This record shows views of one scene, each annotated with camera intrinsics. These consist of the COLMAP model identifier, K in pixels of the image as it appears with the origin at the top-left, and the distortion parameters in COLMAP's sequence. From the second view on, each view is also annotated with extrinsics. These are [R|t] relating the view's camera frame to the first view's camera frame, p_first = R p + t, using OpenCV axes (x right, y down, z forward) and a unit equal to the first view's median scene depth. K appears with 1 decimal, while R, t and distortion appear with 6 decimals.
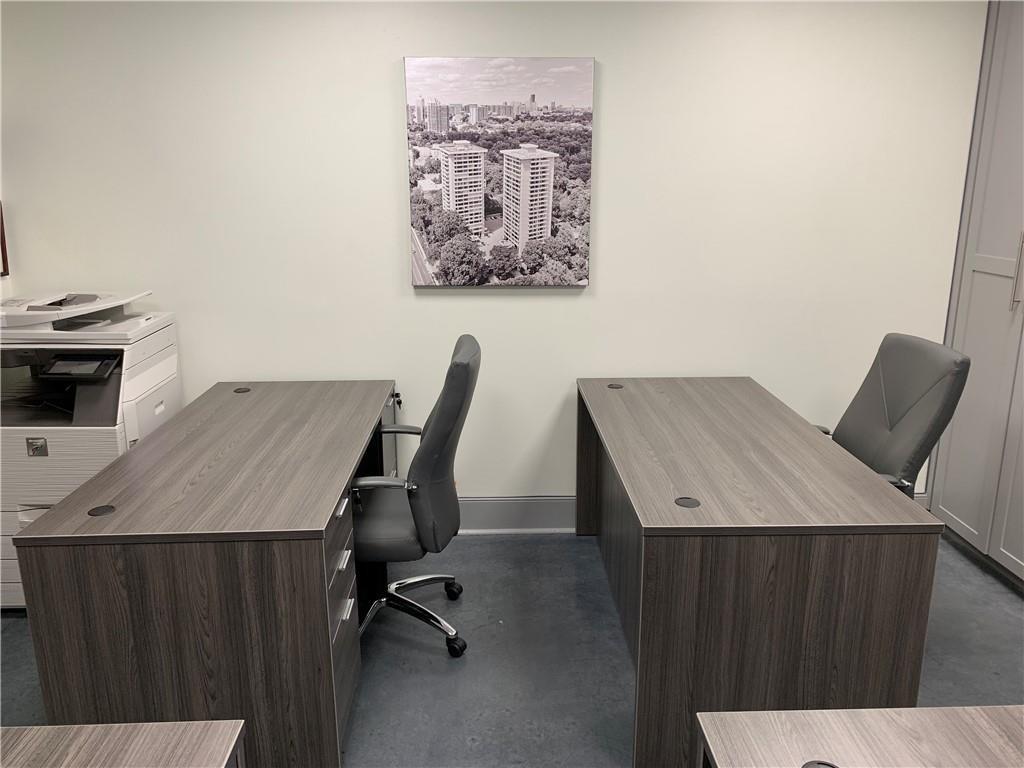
lens RADIAL K [[771.3, 0, 512.0], [0, 771.3, 384.0], [0, 0, 1]] dist [0.068548, -0.096574]
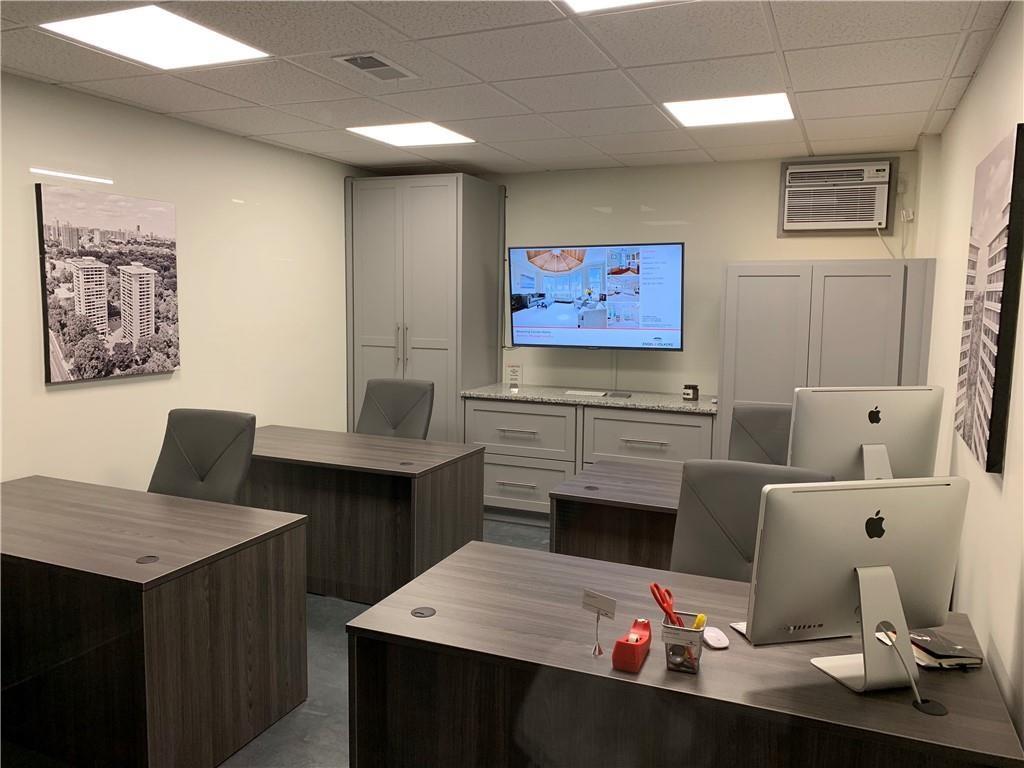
lens RADIAL K [[770.0, 0, 517.2], [0, 770.0, 379.5], [0, 0, 1]] dist [0.060500, -0.083378]
pose [[0.418859, -0.089276, 0.903652, -0.865117], [0.209136, 0.977886, -0.000328, 0.005877], [-0.883640, 0.189124, 0.428268, -0.048965]]
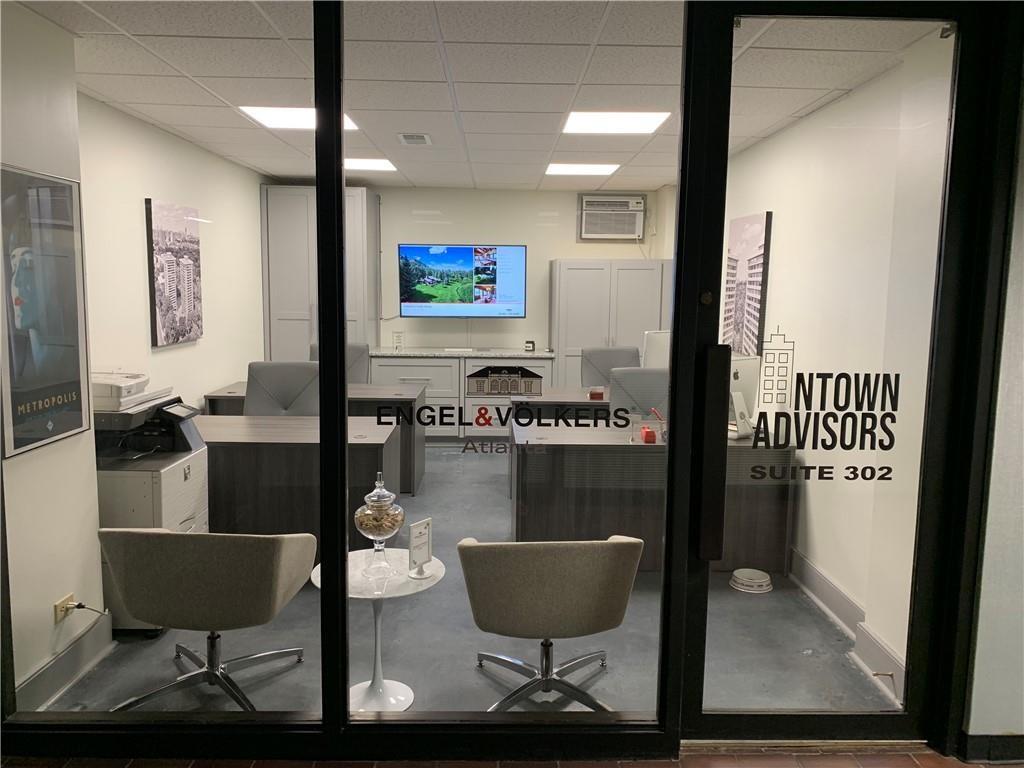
lens RADIAL K [[772.3, 0, 519.4], [0, 772.3, 373.7], [0, 0, 1]] dist [0.088696, -0.194852]
pose [[0.000968, -0.117193, 0.993109, -1.643426], [0.232080, 0.966020, 0.113771, -0.088467], [-0.972696, 0.230370, 0.028133, 0.312415]]
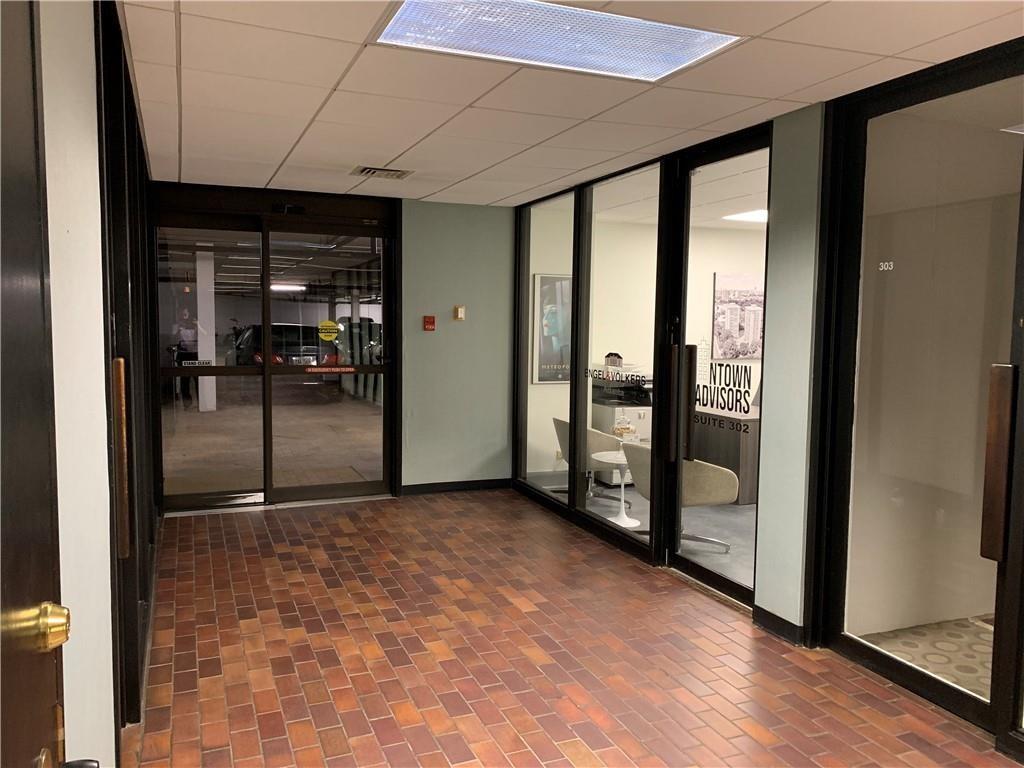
lens RADIAL K [[766.9, 0, 493.9], [0, 766.9, 374.2], [0, 0, 1]] dist [0.144922, -0.263195]
pose [[0.942207, -0.013561, 0.334757, -1.670886], [0.072900, 0.983539, -0.165341, 0.290210], [-0.327004, 0.180189, 0.927686, -1.099202]]
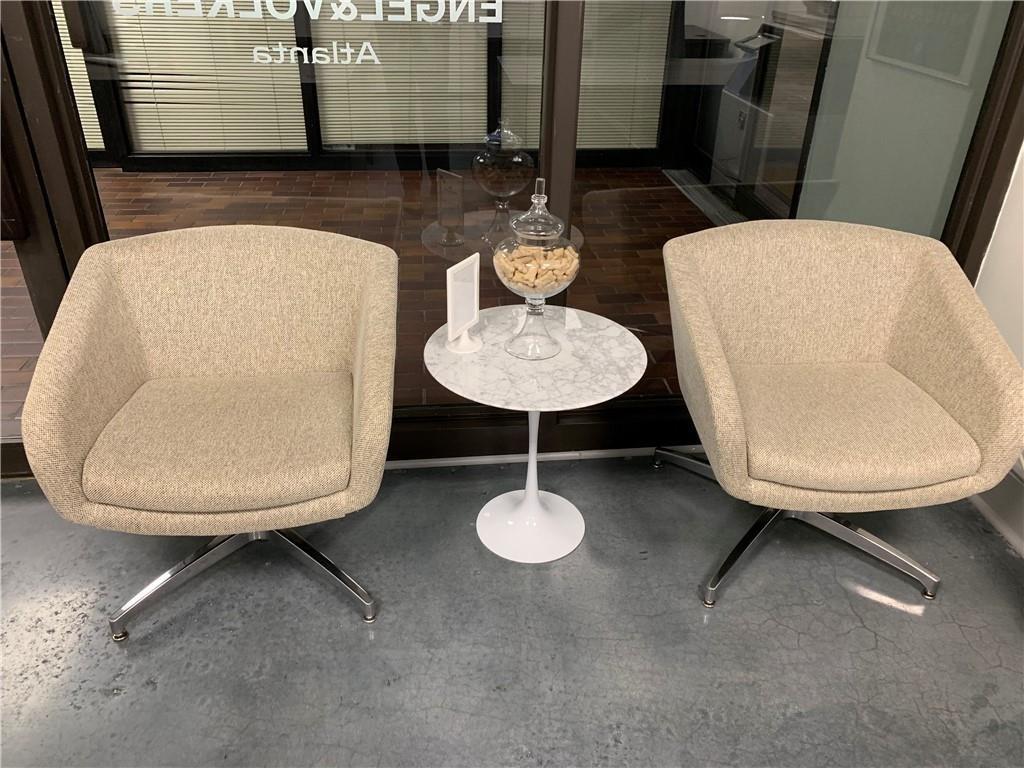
lens RADIAL K [[784.0, 0, 509.6], [0, 784.0, 370.3], [0, 0, 1]] dist [0.047087, -0.049183]
pose [[0.073442, 0.490759, -0.868194, -0.275544], [-0.266562, 0.848533, 0.457096, -0.031336], [0.961016, 0.197858, 0.193136, 0.436216]]
